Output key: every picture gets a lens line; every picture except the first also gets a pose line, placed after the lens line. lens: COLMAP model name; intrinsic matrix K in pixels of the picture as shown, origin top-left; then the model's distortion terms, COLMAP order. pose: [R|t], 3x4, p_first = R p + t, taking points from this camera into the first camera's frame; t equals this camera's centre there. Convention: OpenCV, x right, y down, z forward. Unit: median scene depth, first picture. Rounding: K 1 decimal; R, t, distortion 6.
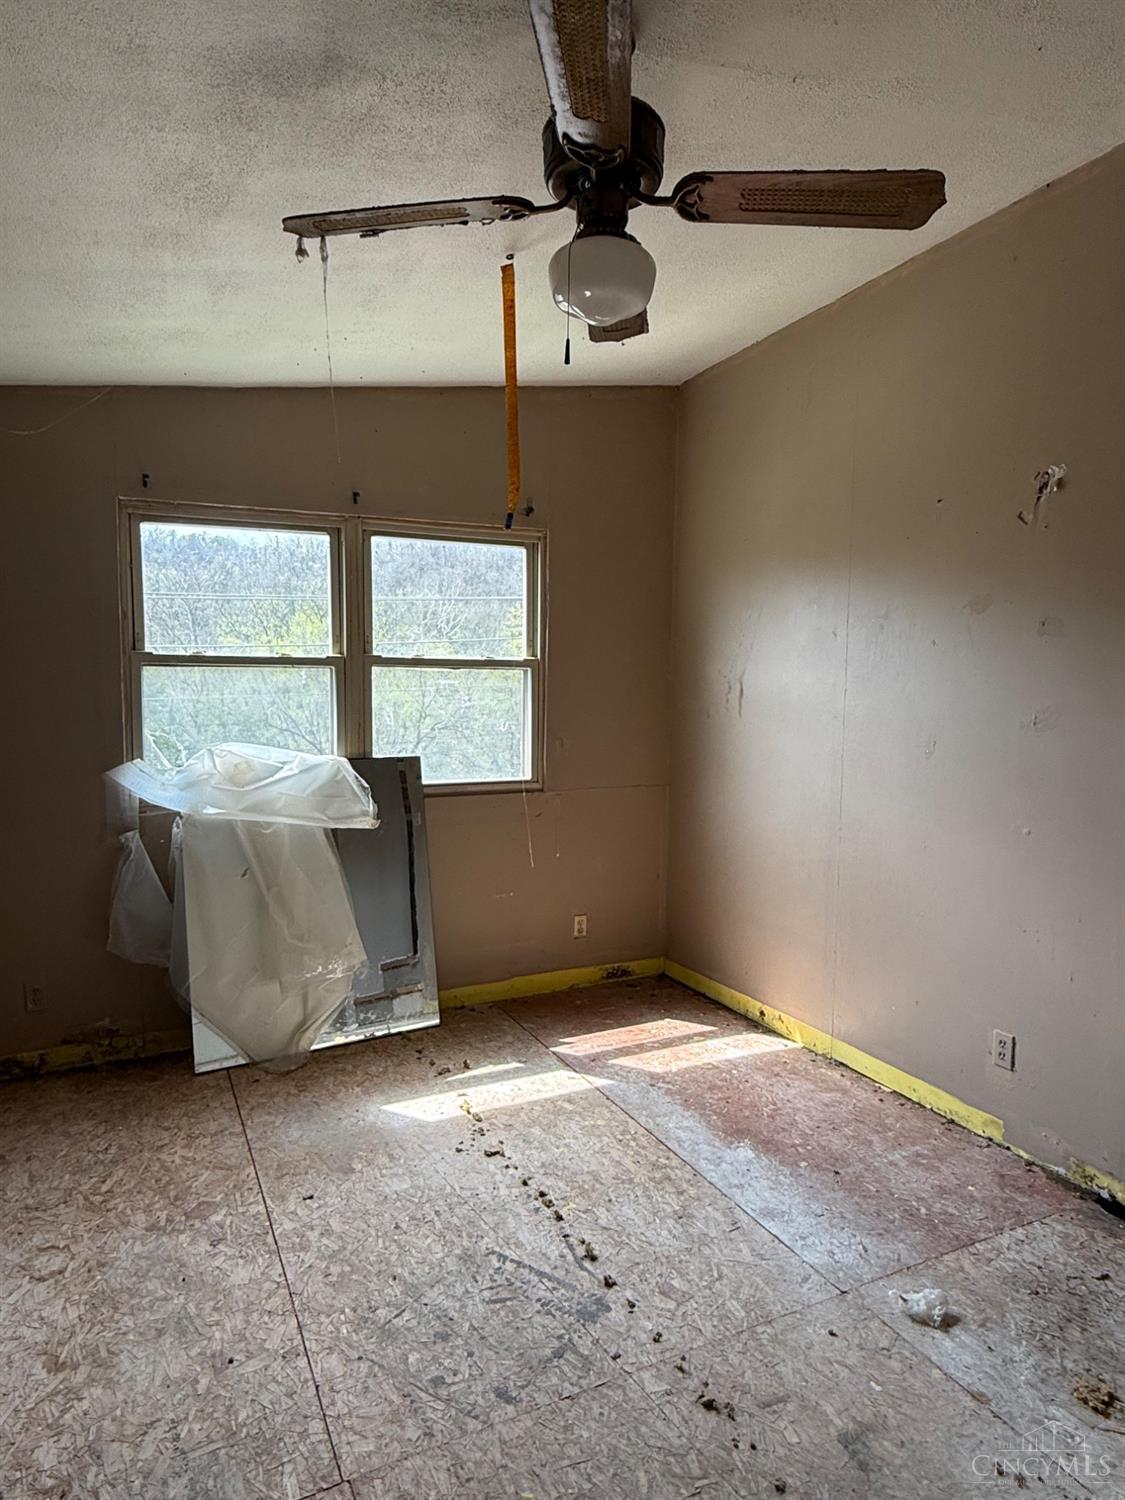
lens RADIAL K [[916.1, 0, 558.1], [0, 916.1, 755.7], [0, 0, 1]] dist [-0.003745, 0.002263]
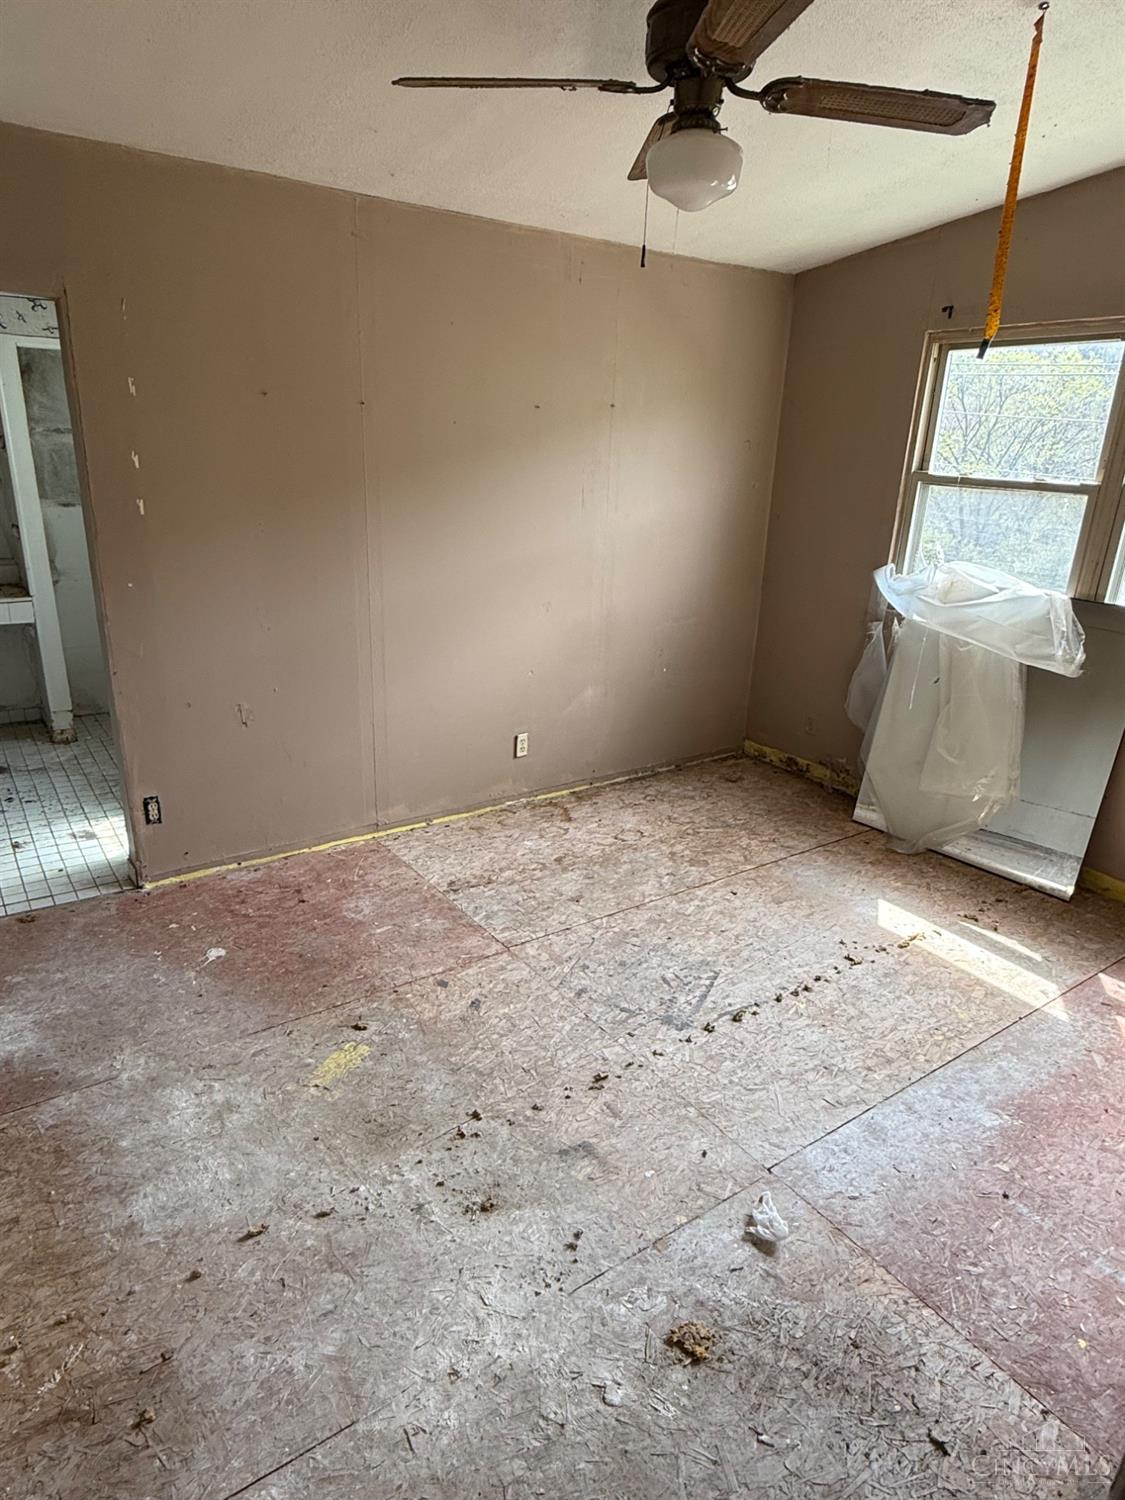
lens RADIAL K [[916.1, 0, 551.1], [0, 916.1, 753.7], [0, 0, 1]] dist [-0.003745, 0.002263]
pose [[0.153814, 0.333026, -0.930288, 0.720862], [-0.108981, 0.941465, 0.319008, -0.102817], [0.982072, 0.052315, 0.181104, 0.369593]]
